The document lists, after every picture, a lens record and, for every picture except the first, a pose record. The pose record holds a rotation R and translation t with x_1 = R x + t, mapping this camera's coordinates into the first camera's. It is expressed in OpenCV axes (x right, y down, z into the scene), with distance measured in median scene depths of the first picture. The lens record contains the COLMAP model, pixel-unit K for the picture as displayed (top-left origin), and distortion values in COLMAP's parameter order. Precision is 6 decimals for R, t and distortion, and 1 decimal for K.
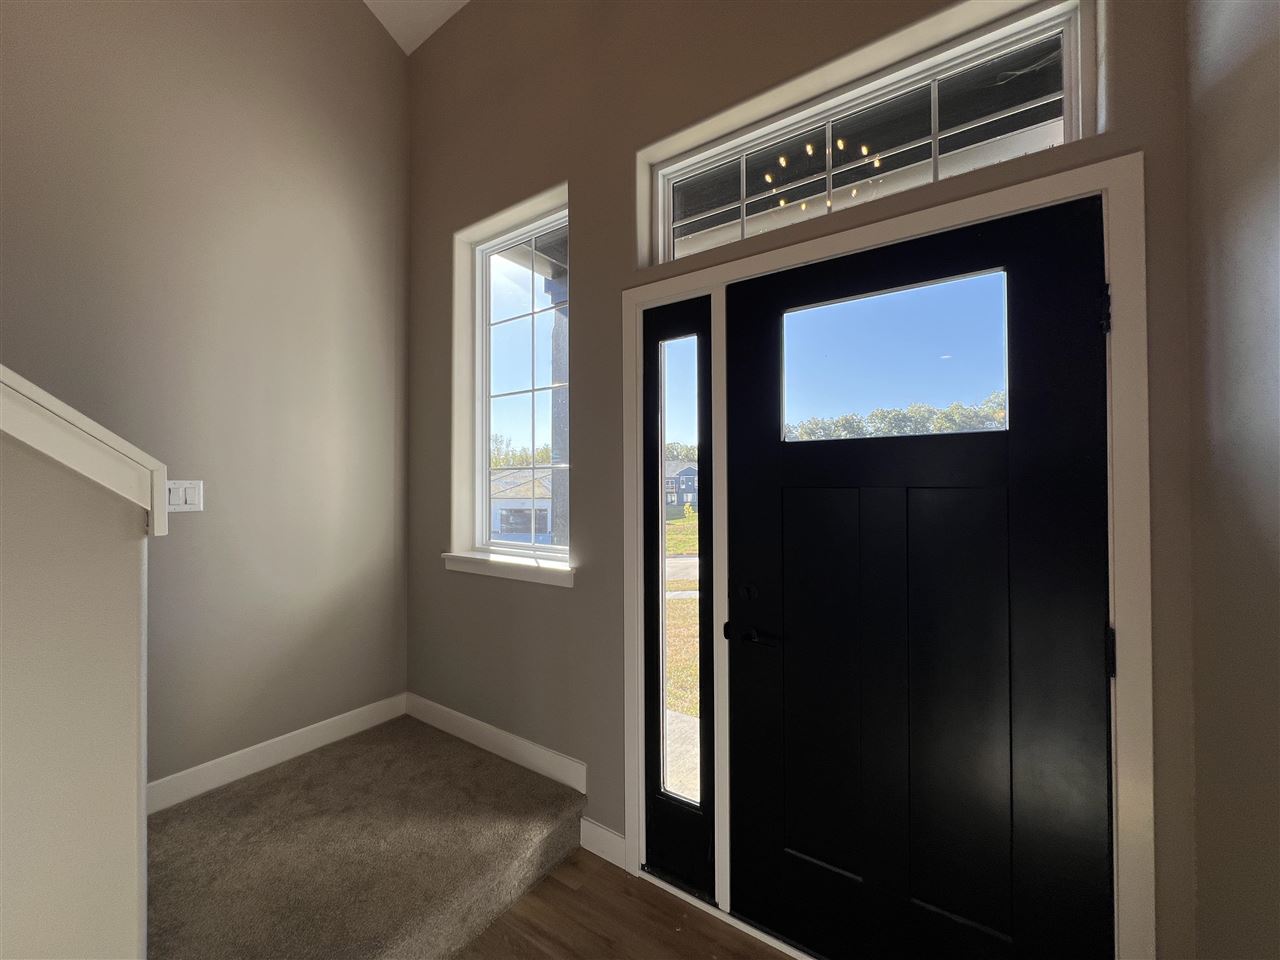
lens RADIAL K [[513.3, 0, 635.0], [0, 513.3, 479.4], [0, 0, 1]] dist [-0.000400, 0.000051]
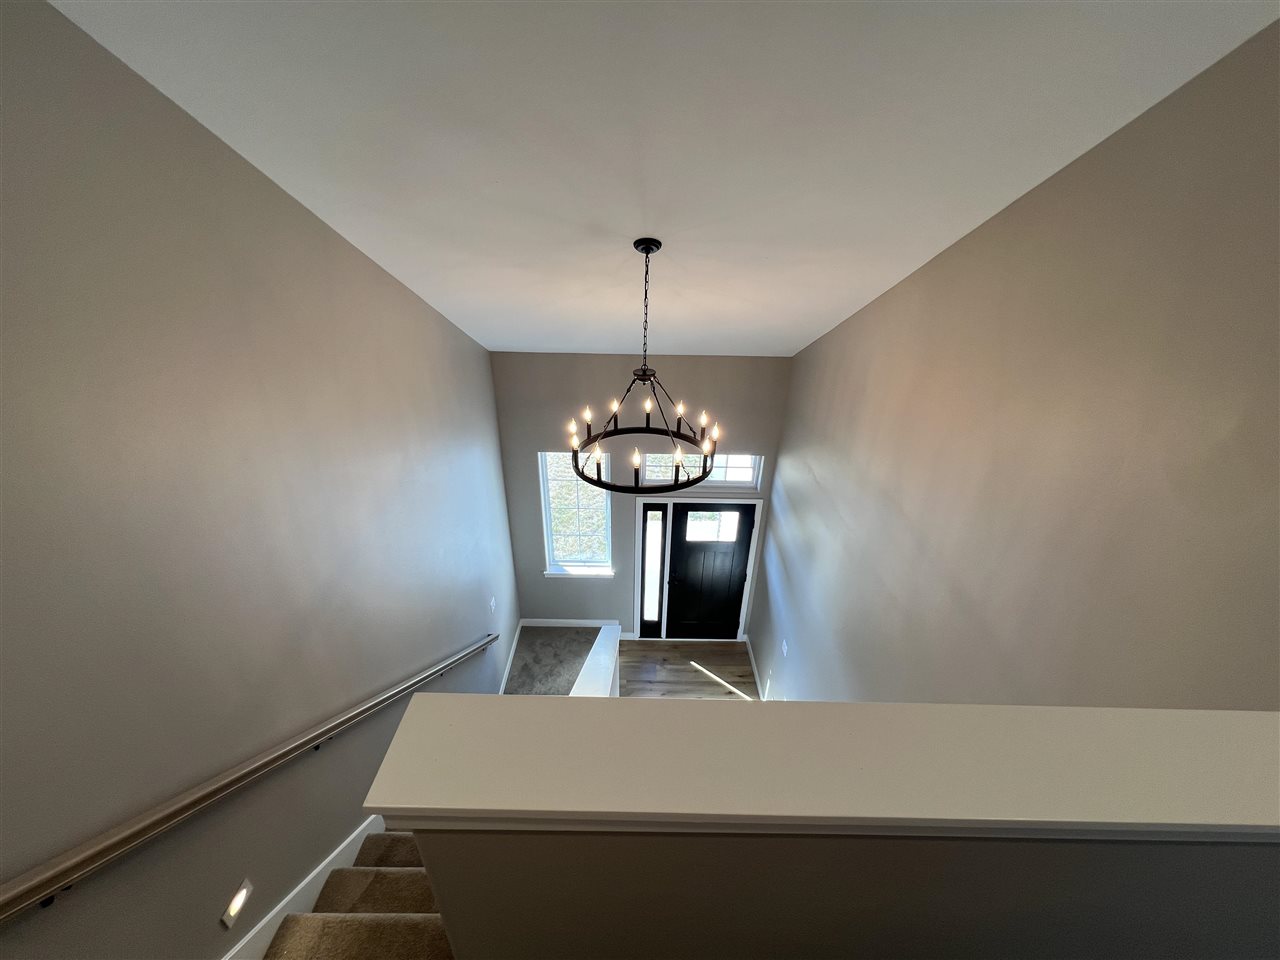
lens RADIAL K [[513.3, 0, 635.0], [0, 513.3, 479.4], [0, 0, 1]] dist [-0.000400, 0.000051]
pose [[0.829336, -0.256461, 0.496416, -1.544694], [-0.018744, 0.875171, 0.483451, -1.987965], [-0.558435, -0.410248, 0.721004, -1.137662]]
